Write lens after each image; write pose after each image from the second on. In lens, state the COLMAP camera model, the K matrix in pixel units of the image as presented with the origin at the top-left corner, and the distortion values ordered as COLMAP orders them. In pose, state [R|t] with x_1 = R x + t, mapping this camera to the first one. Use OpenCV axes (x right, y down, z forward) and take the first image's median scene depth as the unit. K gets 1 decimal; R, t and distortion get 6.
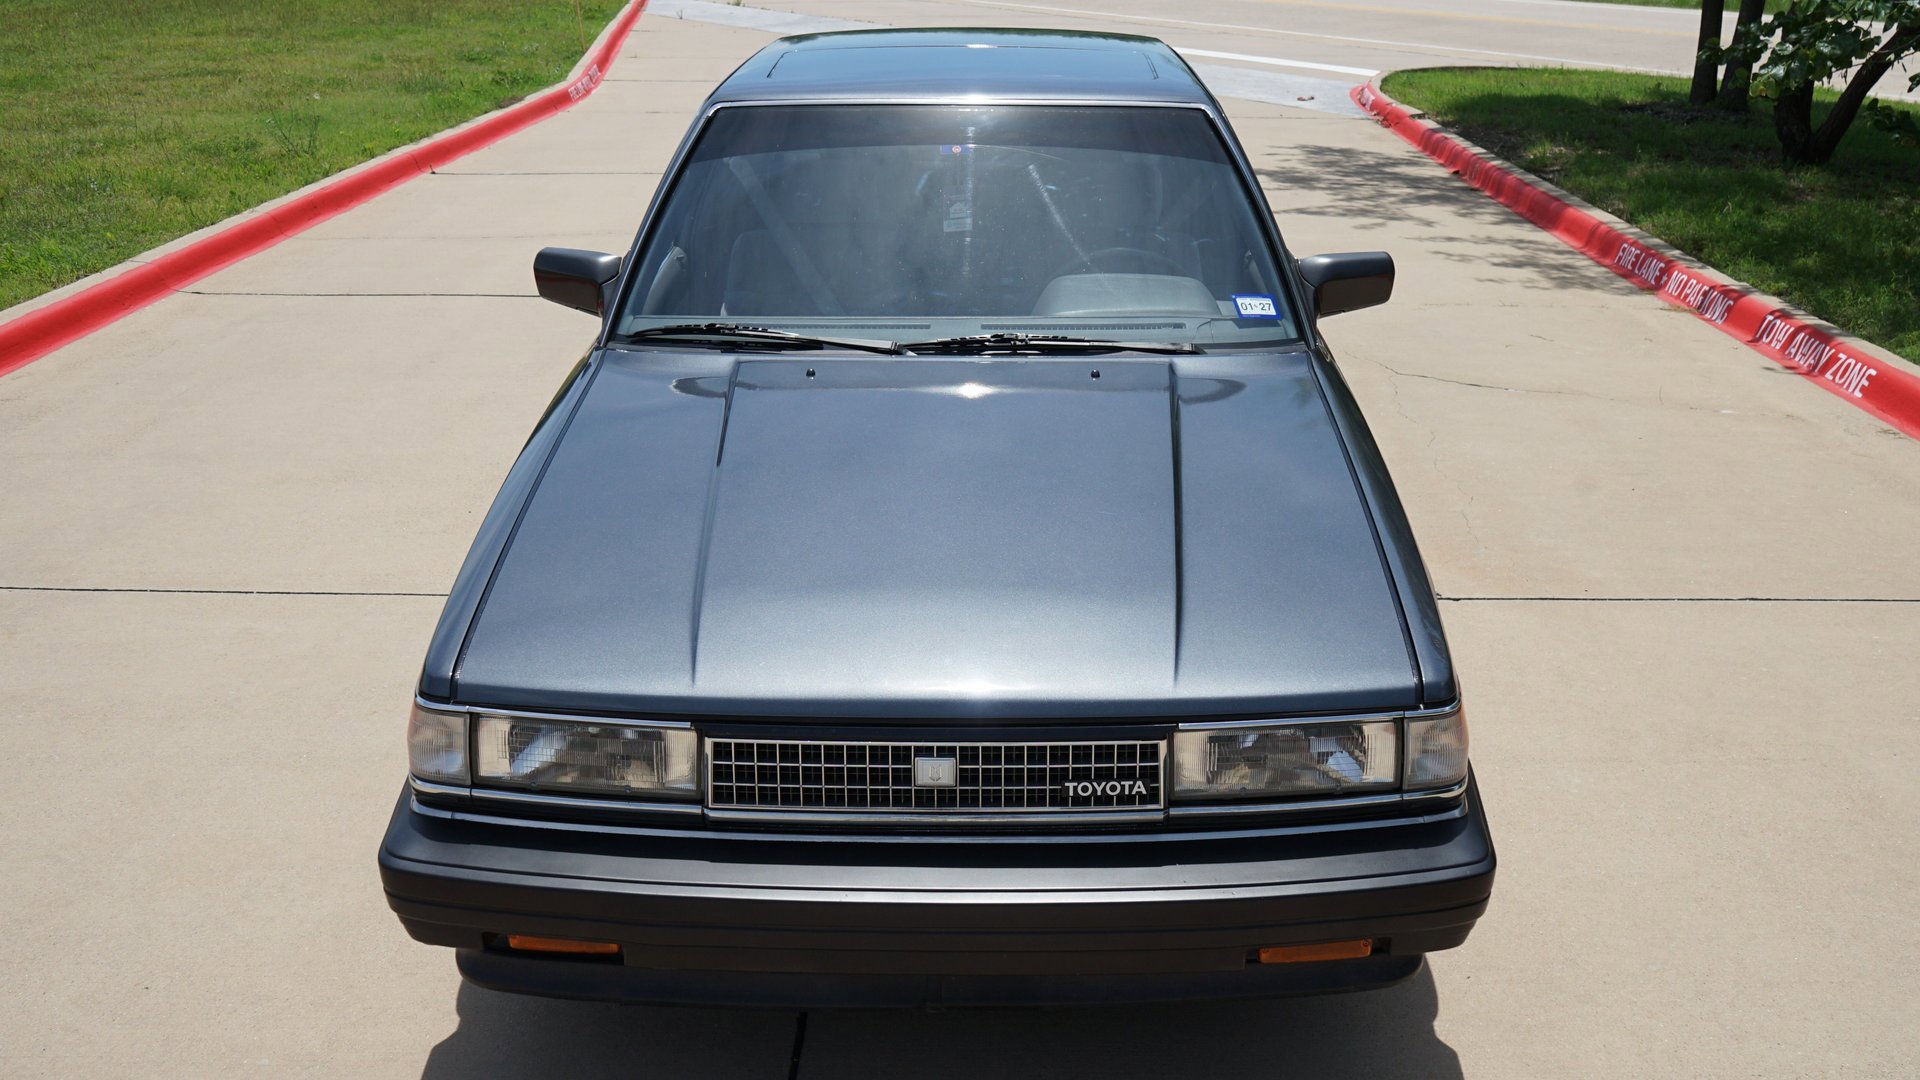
lens RADIAL K [[1820.1, 0, 997.5], [0, 1820.1, 513.4], [0, 0, 1]] dist [0.014907, 0.000000]
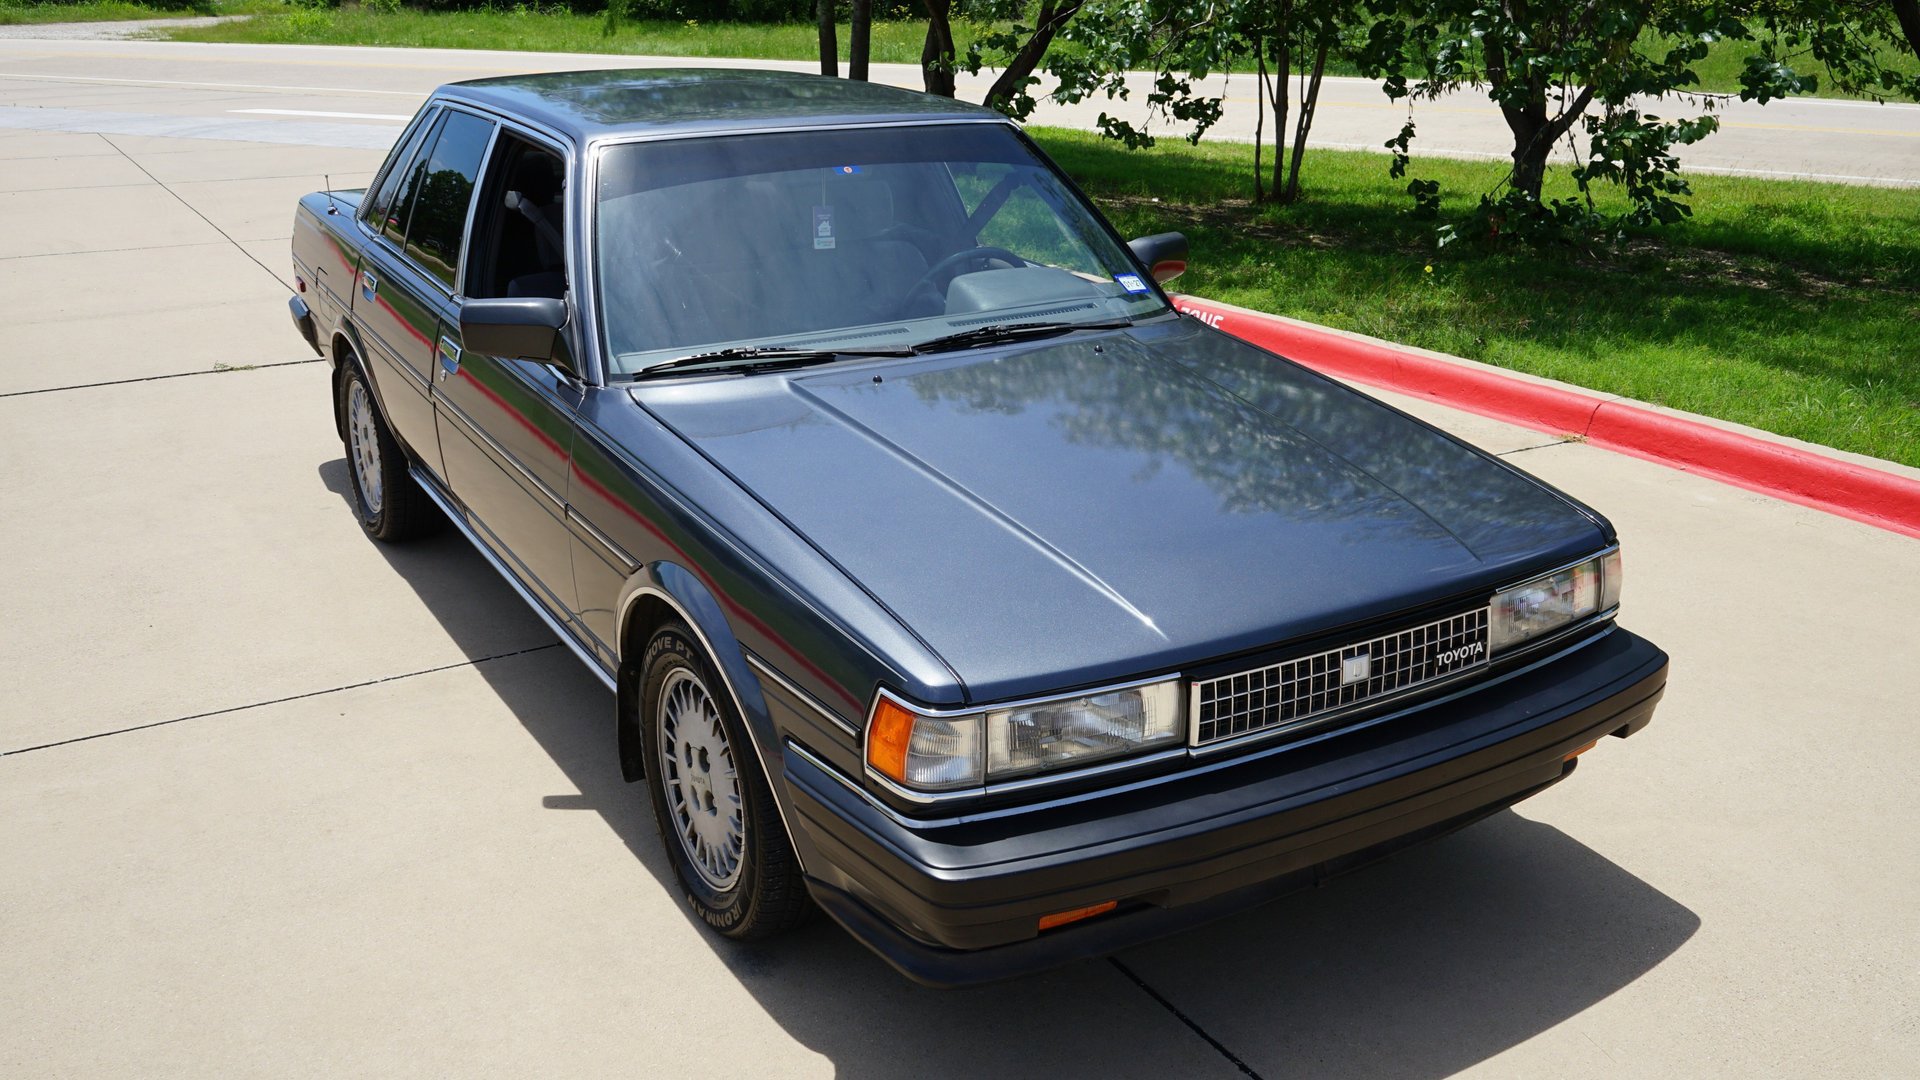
lens RADIAL K [[1619.4, 0, 972.3], [0, 1619.4, 522.0], [0, 0, 1]] dist [0.025765, 0.009141]
pose [[0.855388, -0.167518, 0.490152, -0.716325], [0.168219, 0.984811, 0.043008, -0.035625], [-0.489911, 0.045664, 0.870575, 0.207813]]
